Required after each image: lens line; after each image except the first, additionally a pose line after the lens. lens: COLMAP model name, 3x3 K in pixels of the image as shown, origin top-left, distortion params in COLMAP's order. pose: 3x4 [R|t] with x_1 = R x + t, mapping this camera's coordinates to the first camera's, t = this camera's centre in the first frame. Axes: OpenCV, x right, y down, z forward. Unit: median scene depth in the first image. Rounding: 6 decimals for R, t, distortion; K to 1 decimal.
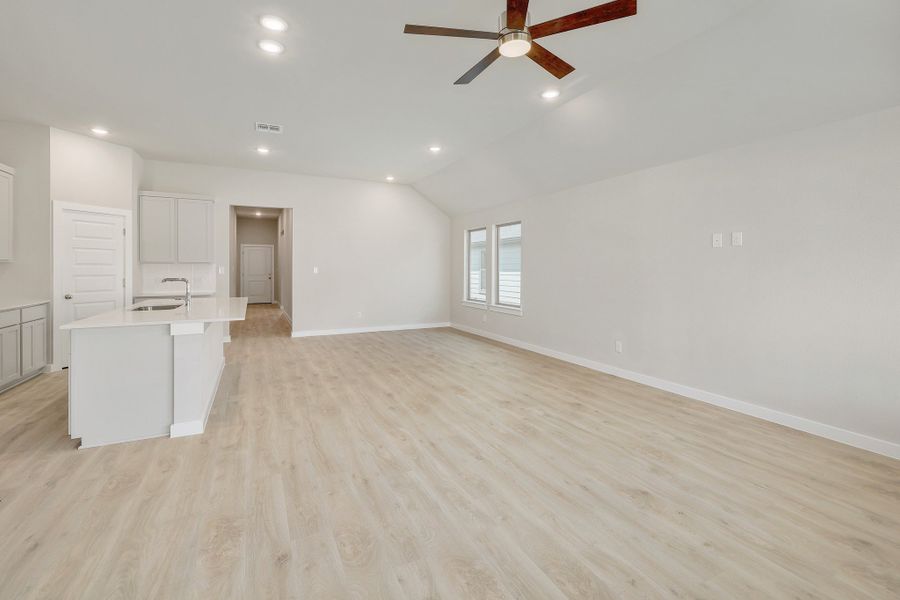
lens RADIAL K [[397.5, 0, 429.0], [0, 397.5, 270.8], [0, 0, 1]] dist [0.030330, 0.000137]
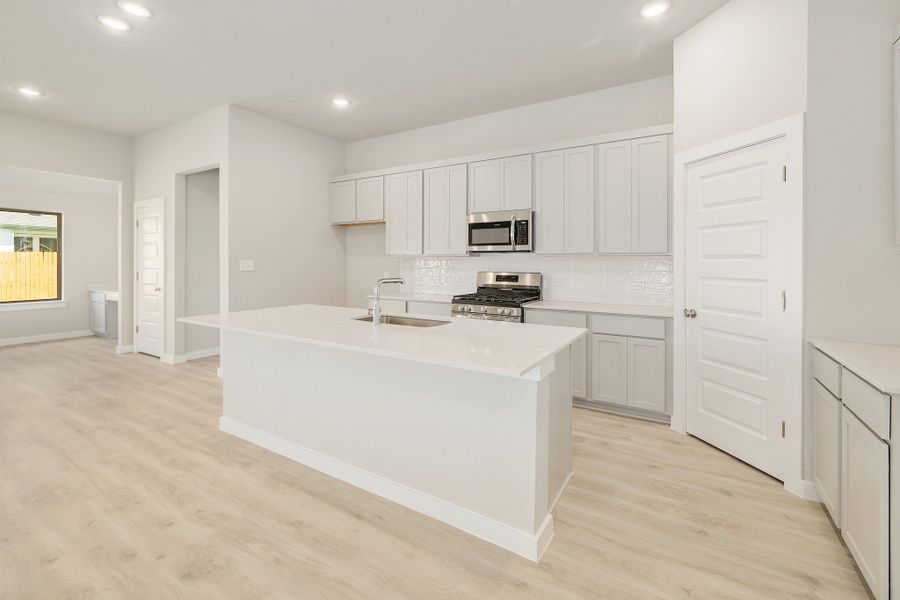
lens RADIAL K [[396.5, 0, 447.7], [0, 396.5, 263.7], [0, 0, 1]] dist [-0.001631, -0.000008]
pose [[-0.823503, -0.000462, -0.567312, -0.276989], [-0.005548, 0.999958, 0.007238, -0.008749], [0.567285, 0.009108, -0.823471, 1.249940]]
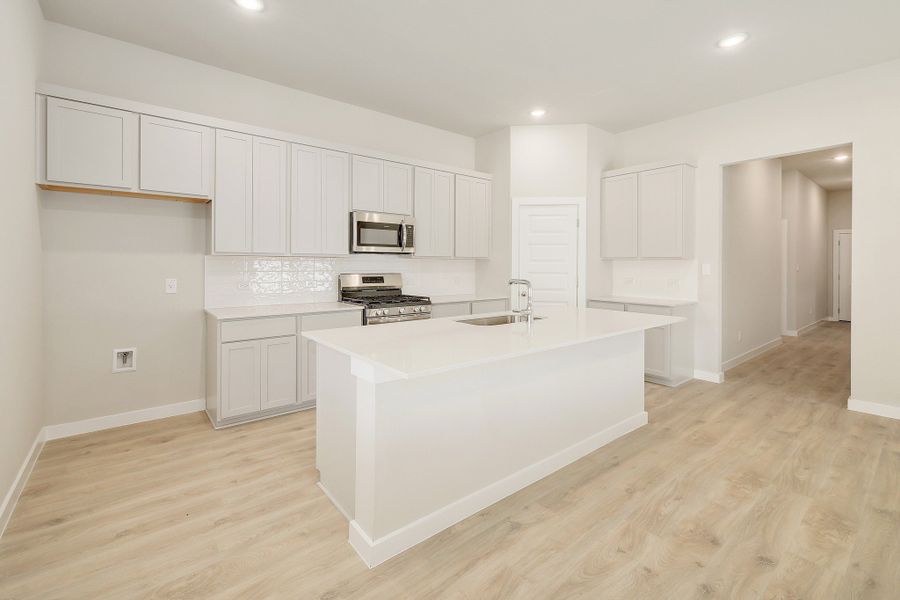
lens RADIAL K [[396.5, 0, 447.7], [0, 396.5, 263.7], [0, 0, 1]] dist [-0.001631, -0.000008]
pose [[0.259005, -0.000634, -0.965876, -0.009260], [-0.007324, 0.999970, -0.002620, -0.004992], [0.965848, 0.007753, 0.258992, 0.565543]]
